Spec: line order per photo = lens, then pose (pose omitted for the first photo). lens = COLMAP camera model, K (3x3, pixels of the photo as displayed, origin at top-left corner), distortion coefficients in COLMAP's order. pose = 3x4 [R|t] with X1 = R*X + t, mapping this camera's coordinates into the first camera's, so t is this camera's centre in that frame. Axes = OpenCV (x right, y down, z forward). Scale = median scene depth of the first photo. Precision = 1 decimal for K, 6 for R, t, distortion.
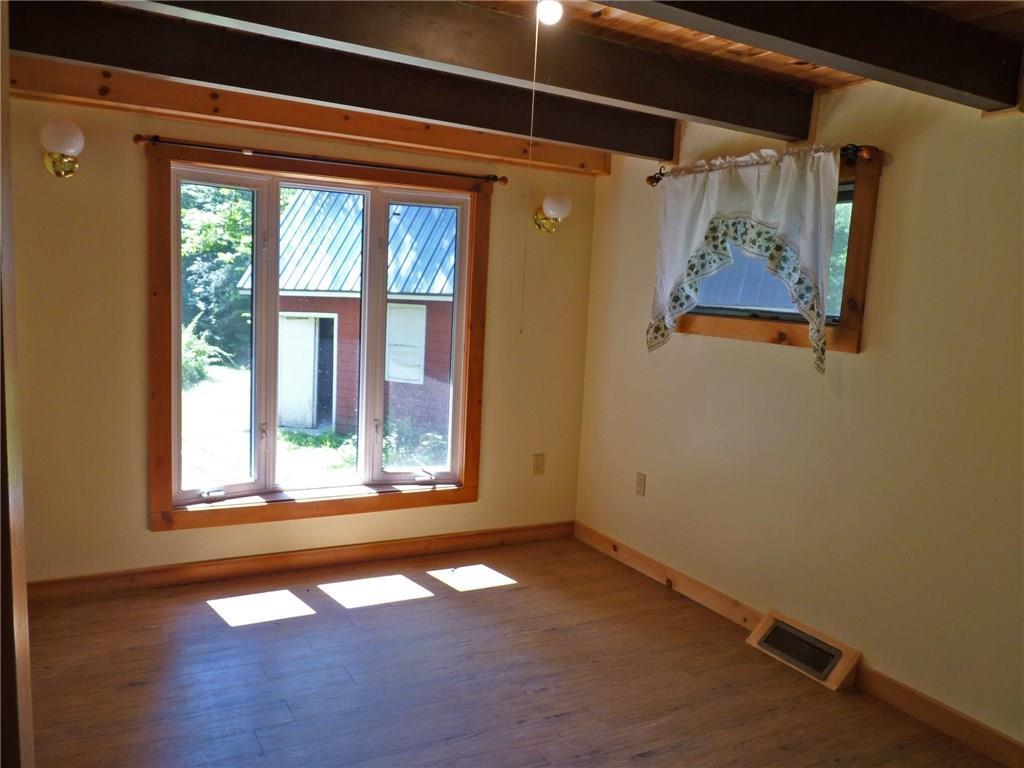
lens RADIAL K [[827.8, 0, 515.8], [0, 827.8, 392.8], [0, 0, 1]] dist [-0.013660, -0.000747]
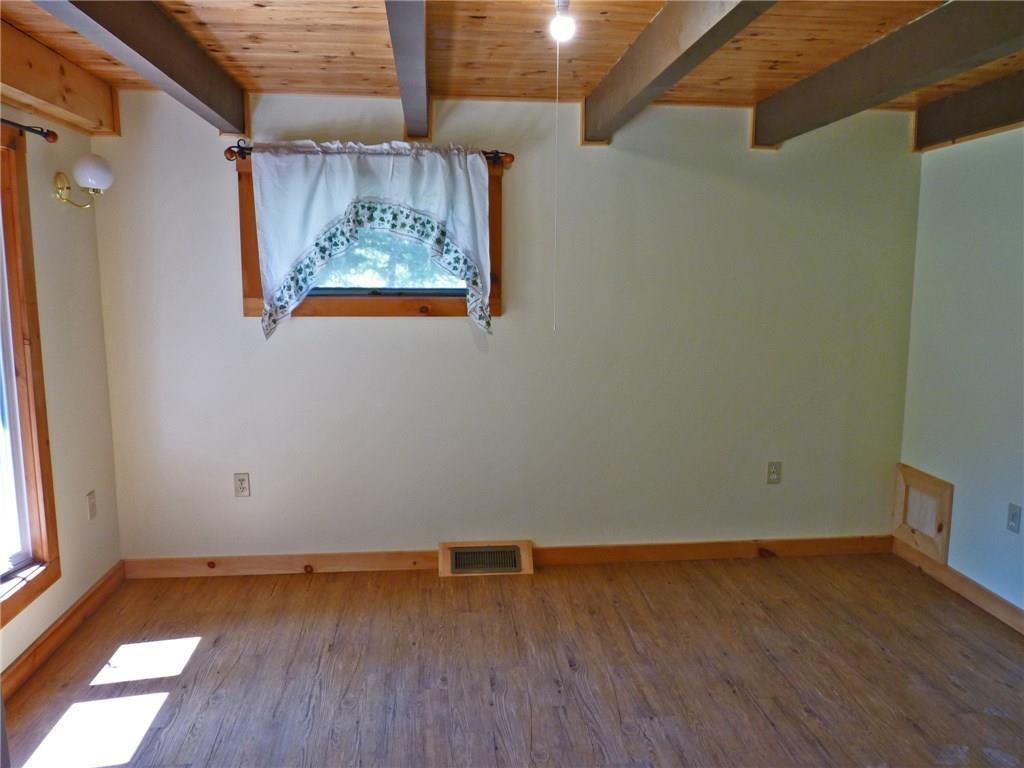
lens RADIAL K [[827.8, 0, 514.3], [0, 827.8, 392.6], [0, 0, 1]] dist [-0.013660, -0.000747]
pose [[0.385098, -0.190293, 0.903044, -0.612346], [0.134984, 0.979602, 0.148862, -0.097264], [-0.912950, 0.064570, 0.402930, 0.385828]]
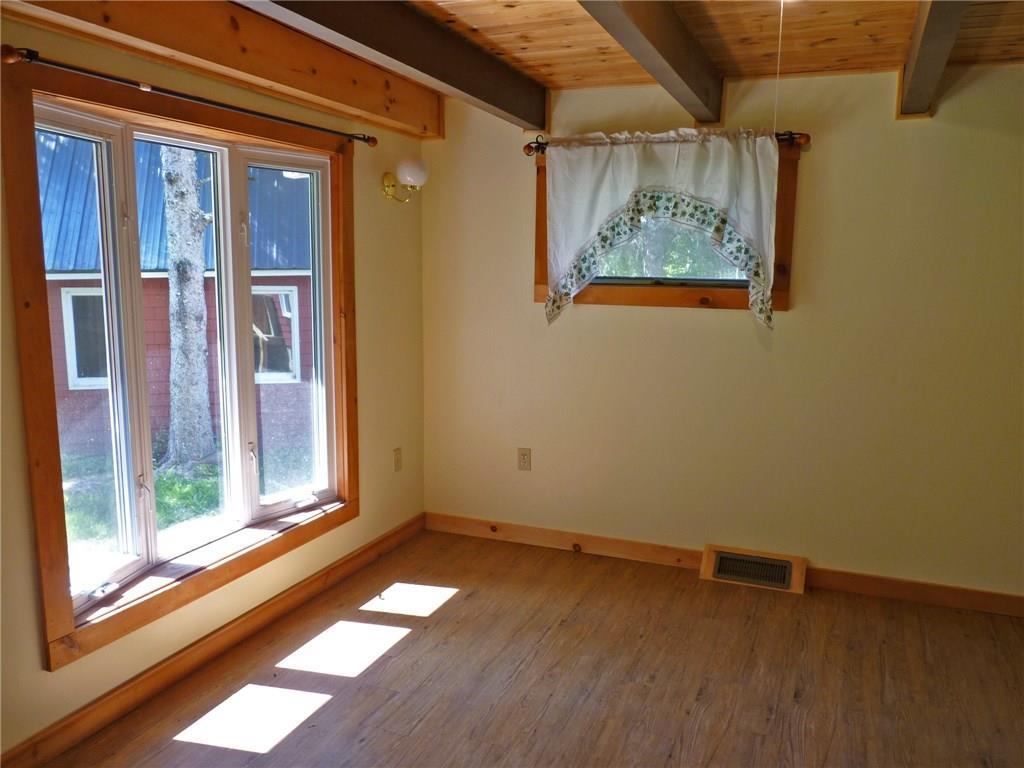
lens RADIAL K [[827.8, 0, 512.5], [0, 827.8, 393.4], [0, 0, 1]] dist [-0.013660, -0.000747]
pose [[0.775290, -0.141188, 0.615623, -0.514556], [0.108554, 0.989978, 0.090335, -0.065586], [-0.622207, -0.003207, 0.782846, 0.261580]]
